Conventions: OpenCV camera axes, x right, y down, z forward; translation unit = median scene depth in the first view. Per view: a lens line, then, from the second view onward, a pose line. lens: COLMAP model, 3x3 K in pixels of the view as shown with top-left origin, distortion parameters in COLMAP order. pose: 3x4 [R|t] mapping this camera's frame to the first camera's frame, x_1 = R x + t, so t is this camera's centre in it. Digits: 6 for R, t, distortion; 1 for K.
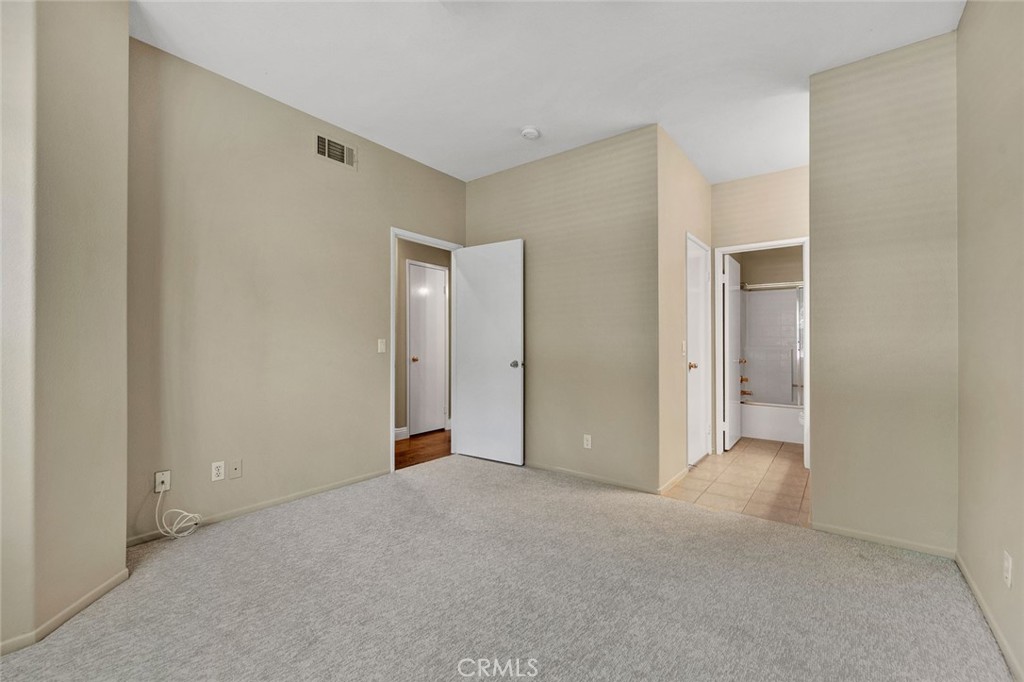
lens RADIAL K [[429.4, 0, 509.5], [0, 429.4, 343.7], [0, 0, 1]] dist [-0.004323, -0.004316]
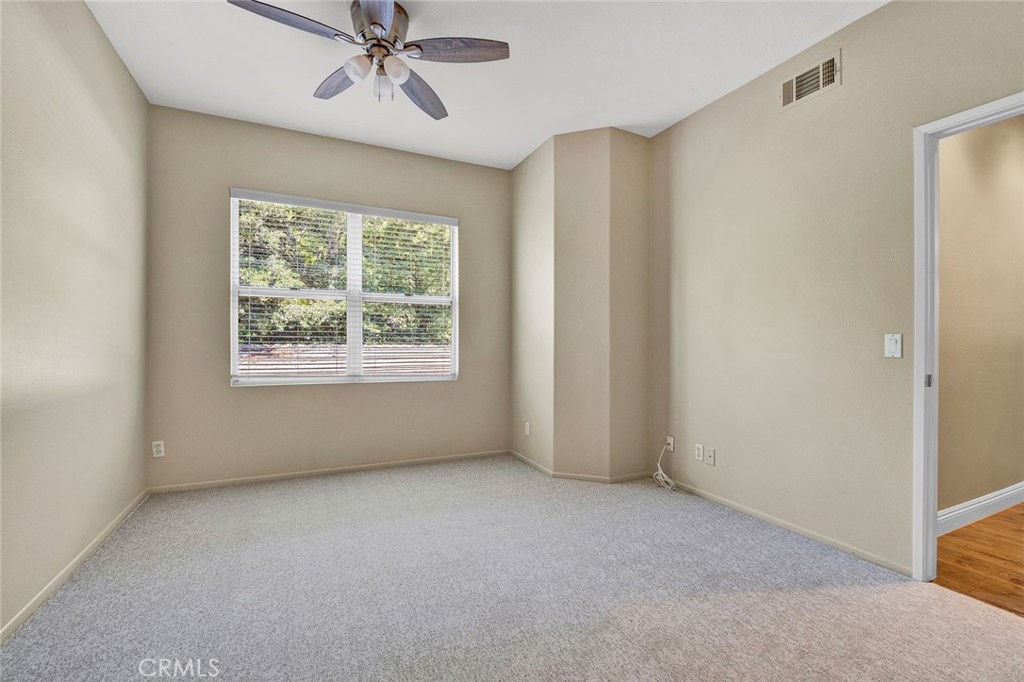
lens RADIAL K [[445.0, 0, 515.8], [0, 445.0, 338.9], [0, 0, 1]] dist [-0.015927, -0.000054]
pose [[-0.429191, -0.008065, -0.903178, 0.526131], [-0.006768, 0.999961, -0.005713, 0.003135], [0.903188, 0.003661, -0.429229, 0.920029]]
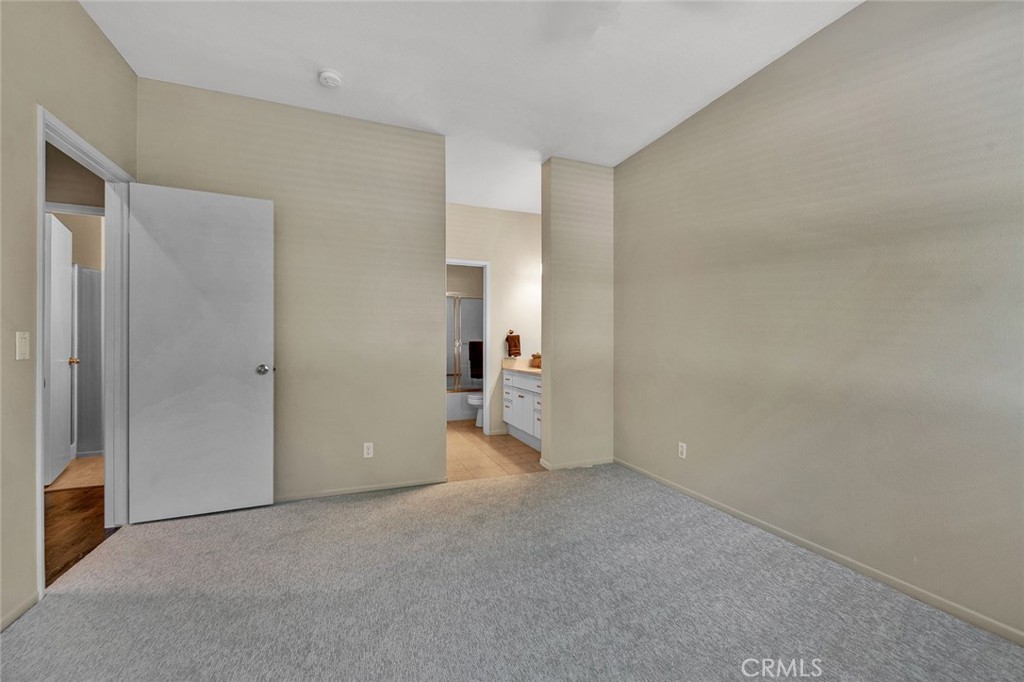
lens RADIAL K [[429.4, 0, 516.2], [0, 429.4, 341.2], [0, 0, 1]] dist [-0.004323, -0.004316]
pose [[0.499363, 0.000976, 0.866392, -0.502121], [-0.001576, 0.999999, -0.000218, -0.001239], [-0.866391, -0.001257, 0.499364, 0.314998]]
